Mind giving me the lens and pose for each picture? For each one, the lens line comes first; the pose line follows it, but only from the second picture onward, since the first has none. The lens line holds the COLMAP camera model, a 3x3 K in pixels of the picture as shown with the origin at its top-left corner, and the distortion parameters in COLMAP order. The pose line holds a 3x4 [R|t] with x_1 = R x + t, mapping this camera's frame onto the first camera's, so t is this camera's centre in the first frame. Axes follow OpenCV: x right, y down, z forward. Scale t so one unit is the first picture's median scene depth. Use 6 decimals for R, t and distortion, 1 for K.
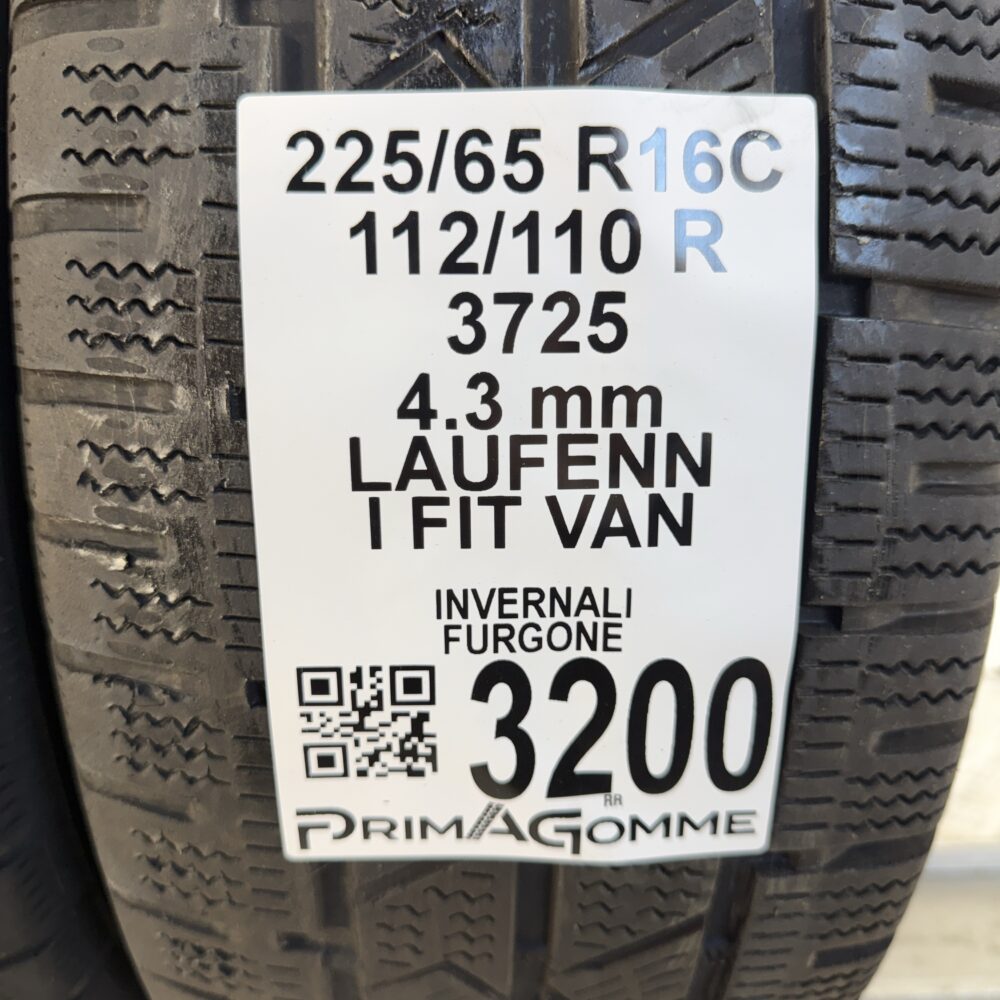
lens RADIAL K [[987.7, 0, 500.0], [0, 987.7, 500.0], [0, 0, 1]] dist [0.121507, -0.390359]
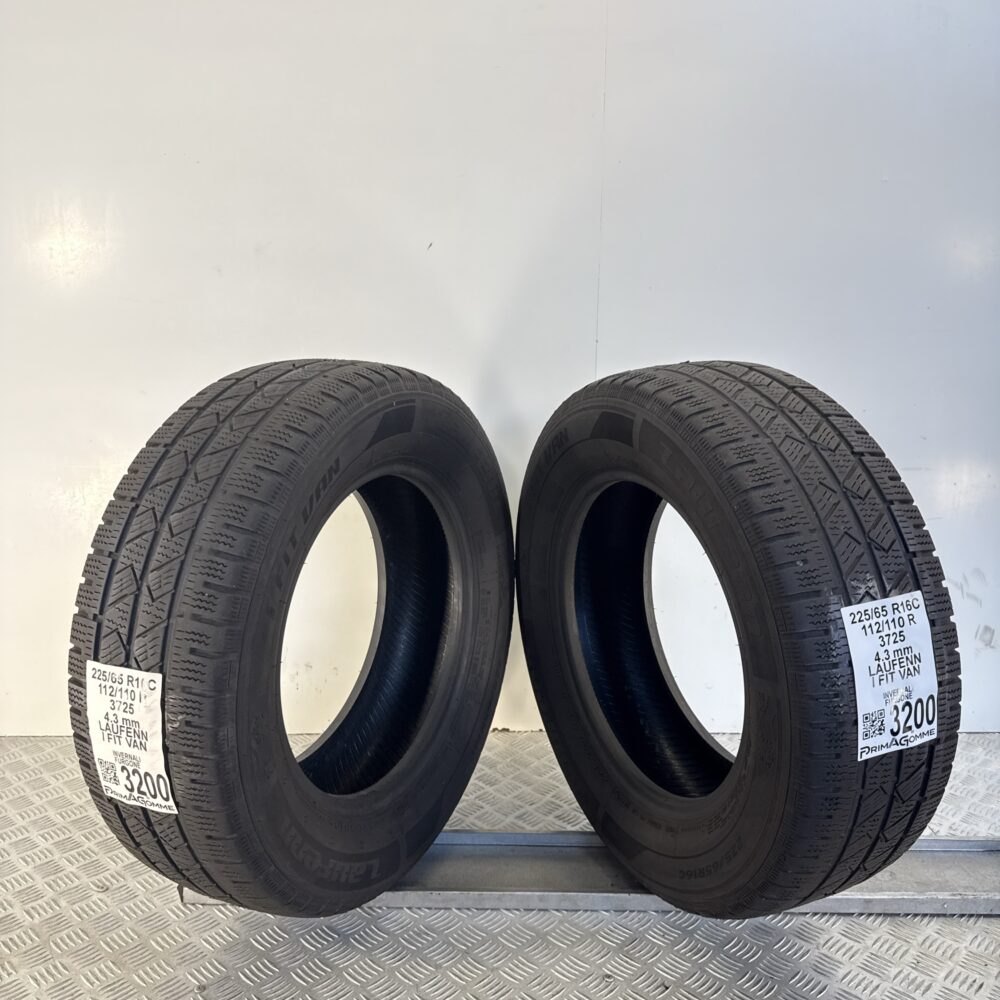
lens RADIAL K [[987.7, 0, 500.0], [0, 987.7, 500.0], [0, 0, 1]] dist [0.121507, -0.390359]
pose [[0.931081, -0.136496, 0.338315, -3.526818], [0.208775, 0.959858, -0.187312, -0.316514], [-0.299167, 0.245035, 0.922202, -3.413321]]
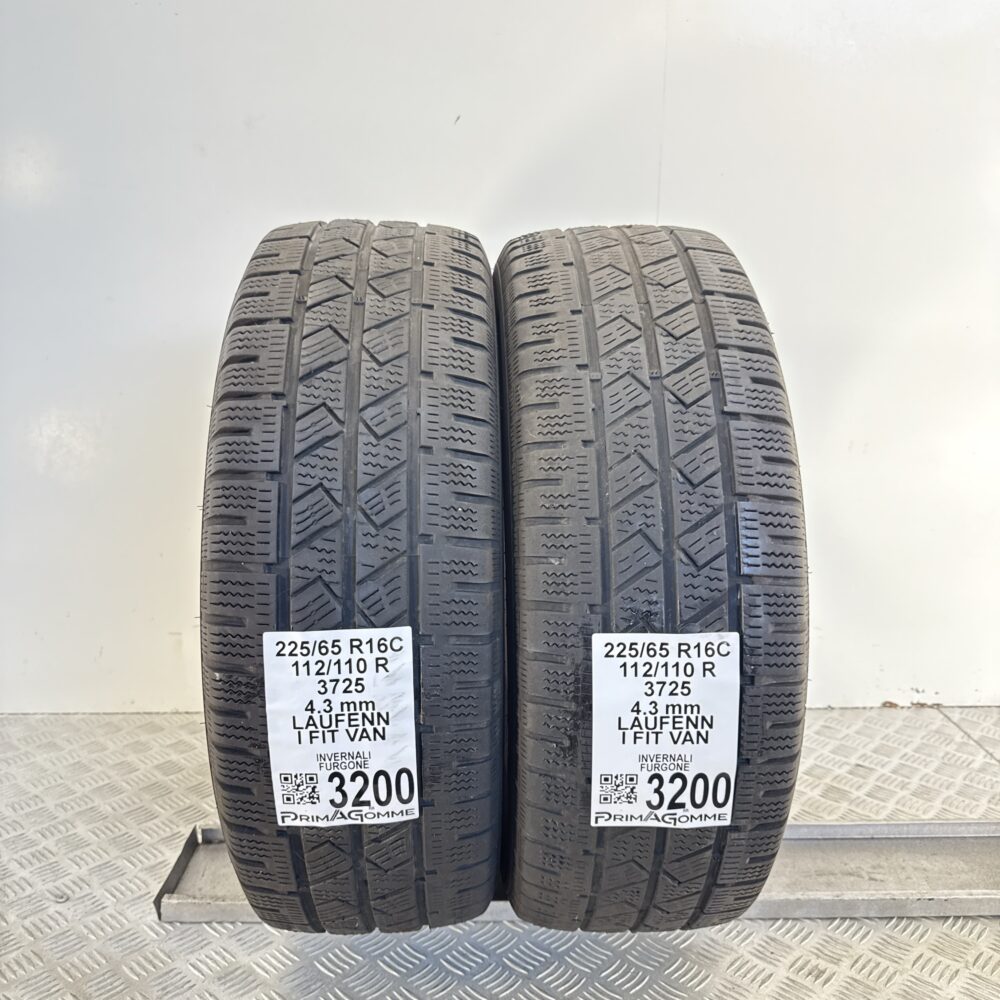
lens RADIAL K [[944.7, 0, 500.0], [0, 944.7, 500.0], [0, 0, 1]] dist [0.195101, -0.491948]
pose [[0.999787, -0.004783, -0.020087, -0.513432], [0.005133, 0.999835, 0.017409, -0.937930], [0.020000, -0.017509, 0.999647, -2.613958]]
